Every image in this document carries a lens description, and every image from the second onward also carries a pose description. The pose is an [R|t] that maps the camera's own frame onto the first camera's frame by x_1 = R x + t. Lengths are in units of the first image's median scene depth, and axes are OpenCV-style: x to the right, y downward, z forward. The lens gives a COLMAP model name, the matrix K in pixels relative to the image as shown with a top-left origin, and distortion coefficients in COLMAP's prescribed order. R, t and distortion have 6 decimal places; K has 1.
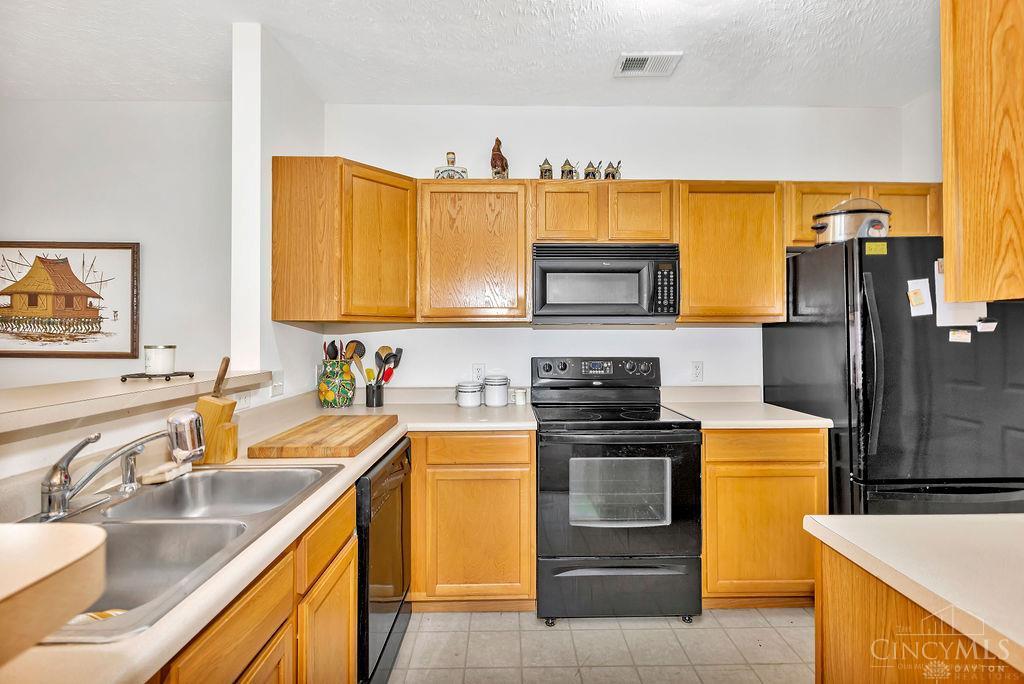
lens RADIAL K [[455.8, 0, 517.0], [0, 455.8, 340.7], [0, 0, 1]] dist [-0.007509, 0.000658]
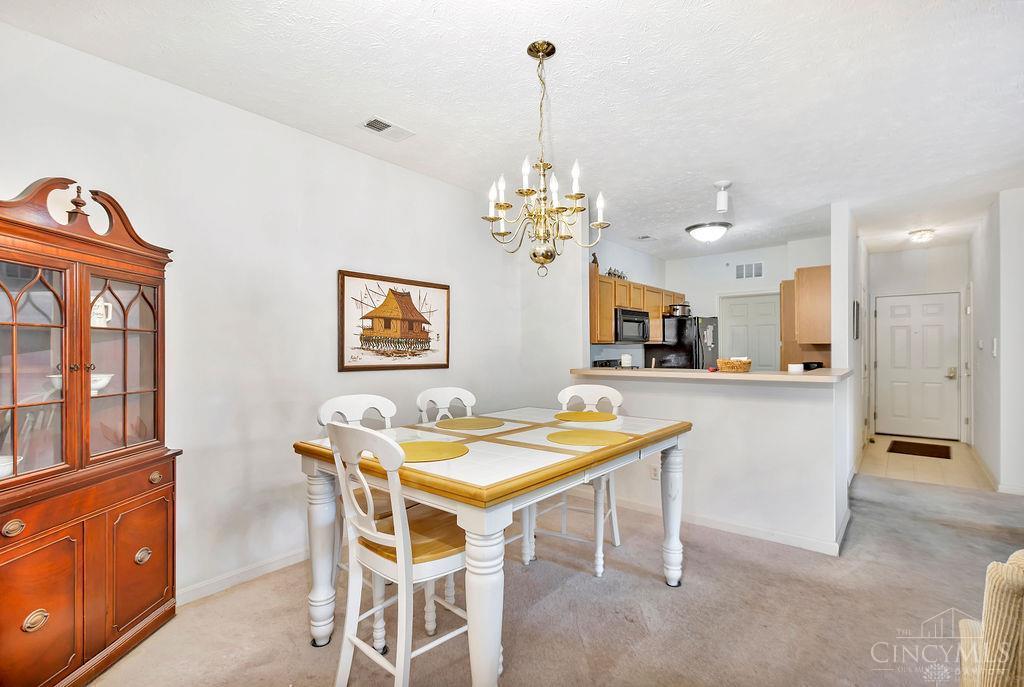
lens RADIAL K [[455.8, 0, 518.8], [0, 455.8, 351.9], [0, 0, 1]] dist [-0.007509, 0.000658]
pose [[0.660941, -0.009598, 0.750377, -1.774840], [0.017908, 0.999835, -0.002986, -0.002378], [-0.750224, 0.015411, 0.661004, -0.093091]]
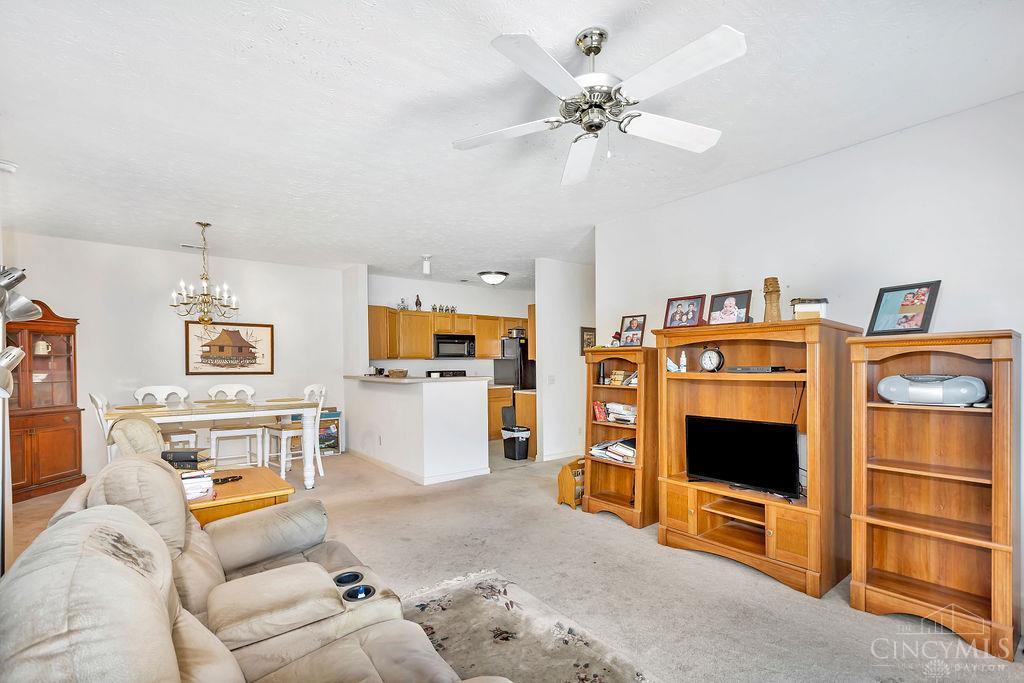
lens RADIAL K [[455.8, 0, 522.7], [0, 455.8, 382.4], [0, 0, 1]] dist [-0.007509, 0.000658]
pose [[0.786741, -0.031624, 0.616473, -1.289756], [0.013477, 0.999329, 0.034064, 0.018422], [-0.617136, -0.018491, 0.786639, -1.652479]]
